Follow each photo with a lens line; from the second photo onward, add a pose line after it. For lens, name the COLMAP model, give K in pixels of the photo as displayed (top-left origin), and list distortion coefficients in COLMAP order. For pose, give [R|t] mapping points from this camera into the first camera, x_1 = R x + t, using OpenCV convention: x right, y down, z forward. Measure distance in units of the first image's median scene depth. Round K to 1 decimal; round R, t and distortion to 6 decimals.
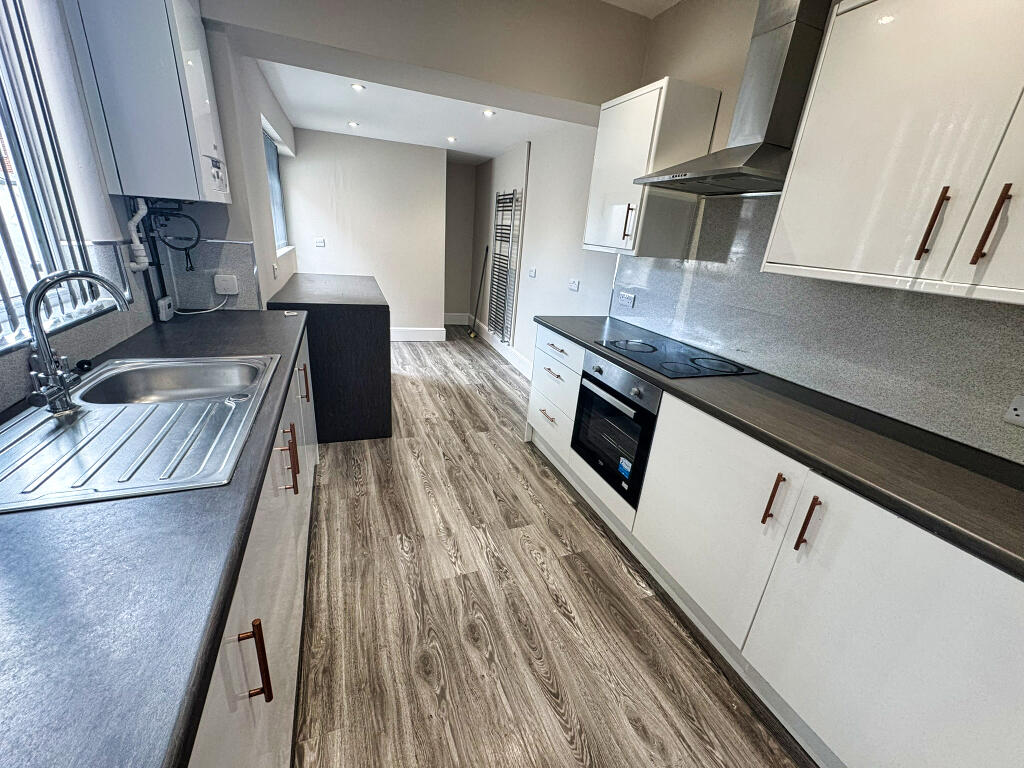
lens RADIAL K [[407.1, 0, 510.3], [0, 407.1, 382.5], [0, 0, 1]] dist [-0.002064, 0.000237]
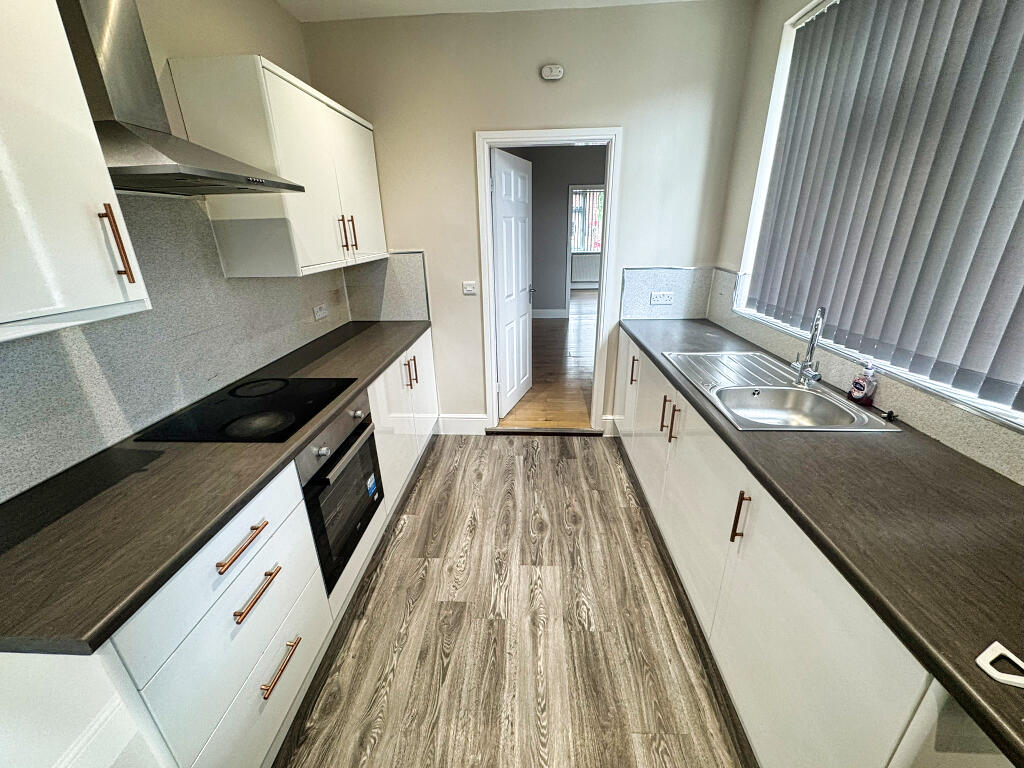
lens RADIAL K [[407.1, 0, 510.1], [0, 407.1, 384.0], [0, 0, 1]] dist [-0.002064, 0.000237]
pose [[-0.907264, -0.206883, 0.366159, -0.286127], [0.096368, 0.745209, 0.659830, -0.506983], [-0.409373, 0.633926, -0.656164, 1.152000]]
